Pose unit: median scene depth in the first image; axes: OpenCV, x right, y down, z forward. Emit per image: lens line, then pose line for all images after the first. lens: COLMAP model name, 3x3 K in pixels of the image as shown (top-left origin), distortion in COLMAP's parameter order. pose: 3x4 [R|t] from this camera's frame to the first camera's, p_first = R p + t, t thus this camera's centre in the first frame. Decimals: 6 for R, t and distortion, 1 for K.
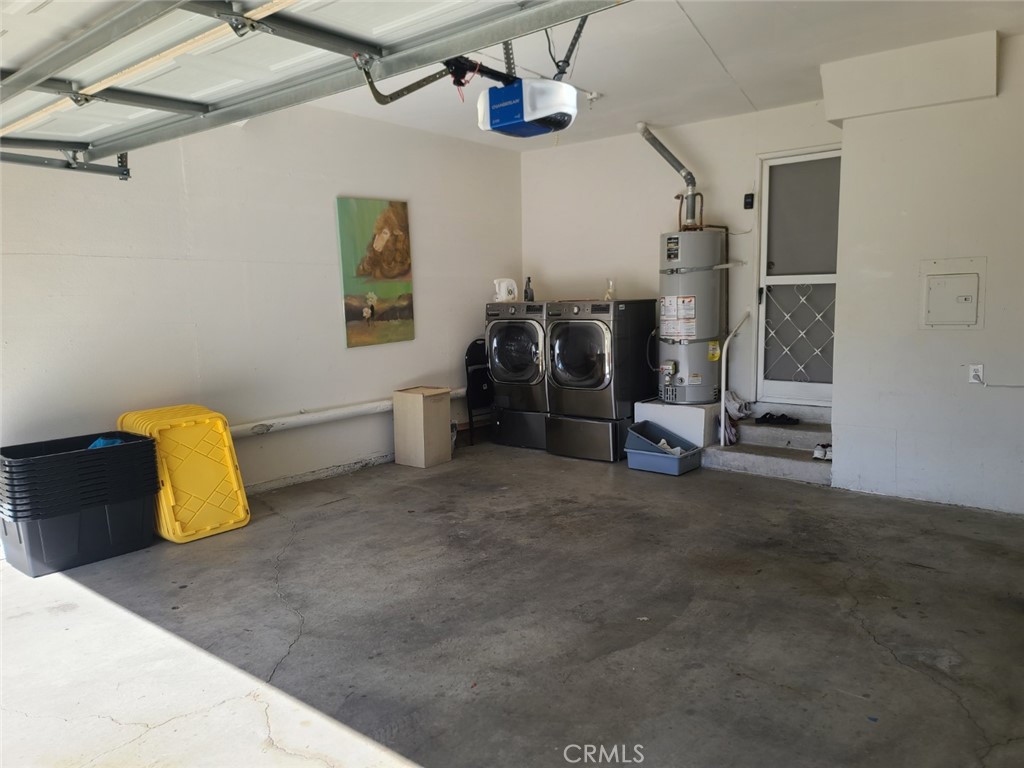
lens RADIAL K [[747.4, 0, 513.3], [0, 747.4, 382.8], [0, 0, 1]] dist [0.064254, -0.047379]
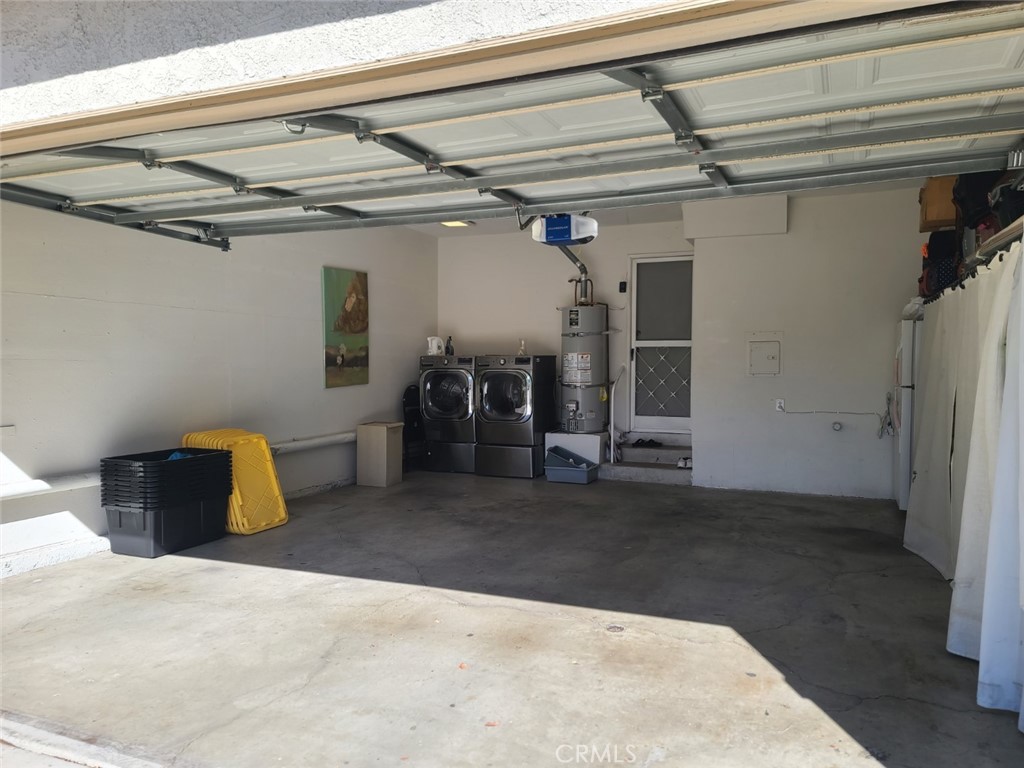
lens RADIAL K [[747.4, 0, 512.5], [0, 747.4, 385.1], [0, 0, 1]] dist [0.064254, -0.047379]
pose [[0.959444, 0.013288, 0.281585, -0.276369], [0.011036, 0.996352, -0.084623, 0.055689], [-0.281682, 0.084299, 0.955798, -0.255242]]
